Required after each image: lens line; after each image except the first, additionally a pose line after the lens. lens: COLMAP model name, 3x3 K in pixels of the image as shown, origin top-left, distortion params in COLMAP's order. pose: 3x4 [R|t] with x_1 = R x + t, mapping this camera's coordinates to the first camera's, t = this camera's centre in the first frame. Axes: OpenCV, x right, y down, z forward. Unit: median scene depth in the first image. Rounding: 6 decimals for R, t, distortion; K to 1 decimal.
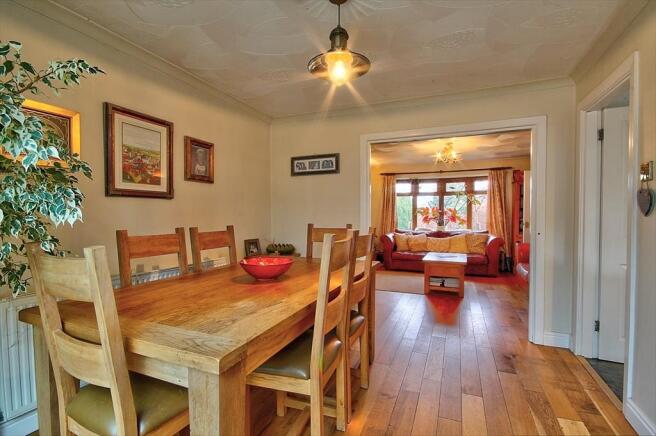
lens RADIAL K [[307.1, 0, 329.2], [0, 307.1, 220.1], [0, 0, 1]] dist [-0.001650, -0.000395]
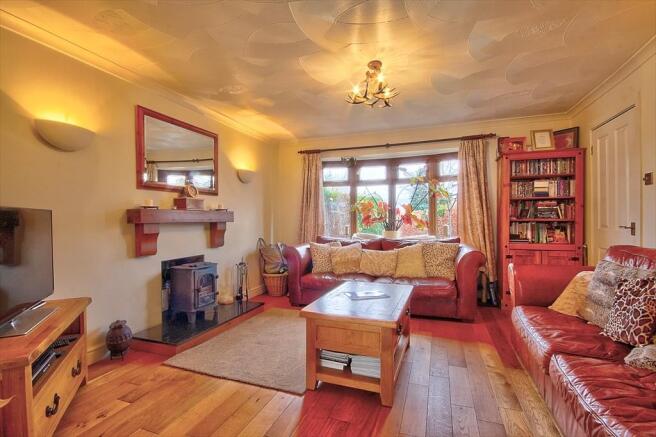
lens RADIAL K [[304.4, 0, 327.0], [0, 304.4, 220.5], [0, 0, 1]] dist [-0.013327, -0.000351]
pose [[0.999198, -0.008890, 0.039041, 0.230222], [0.009360, 0.999886, -0.011868, 0.004800], [-0.038931, 0.012224, 0.999167, 0.405144]]
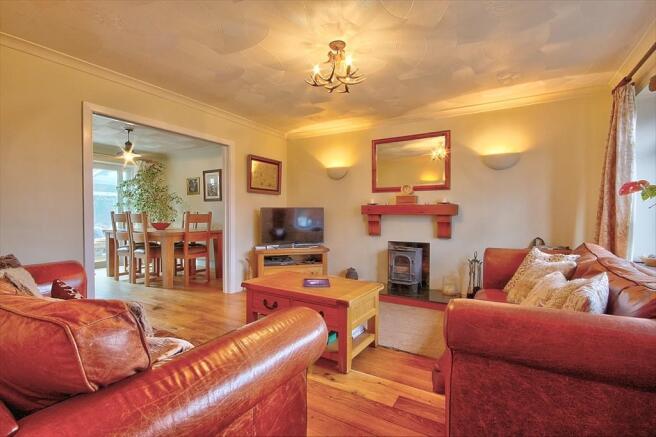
lens RADIAL K [[307.1, 0, 329.2], [0, 307.1, 220.6], [0, 0, 1]] dist [-0.001650, -0.000395]
pose [[-0.137368, 0.026015, -0.990178, 0.662549], [-0.023716, 0.999282, 0.029545, -0.002591], [0.990236, 0.027542, -0.136653, 0.823464]]
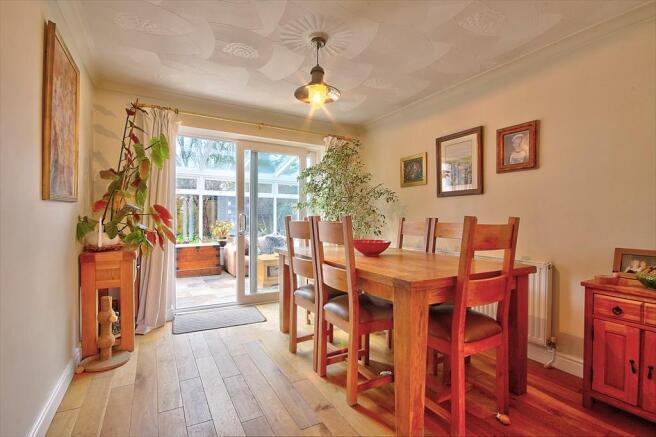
lens RADIAL K [[307.1, 0, 329.2], [0, 307.1, 220.6], [0, 0, 1]] dist [-0.001650, -0.000395]
pose [[-0.608253, 0.005274, -0.793726, 0.267910], [-0.021909, 0.999485, 0.023431, 0.004960], [0.793441, 0.031642, -0.607824, 0.471745]]
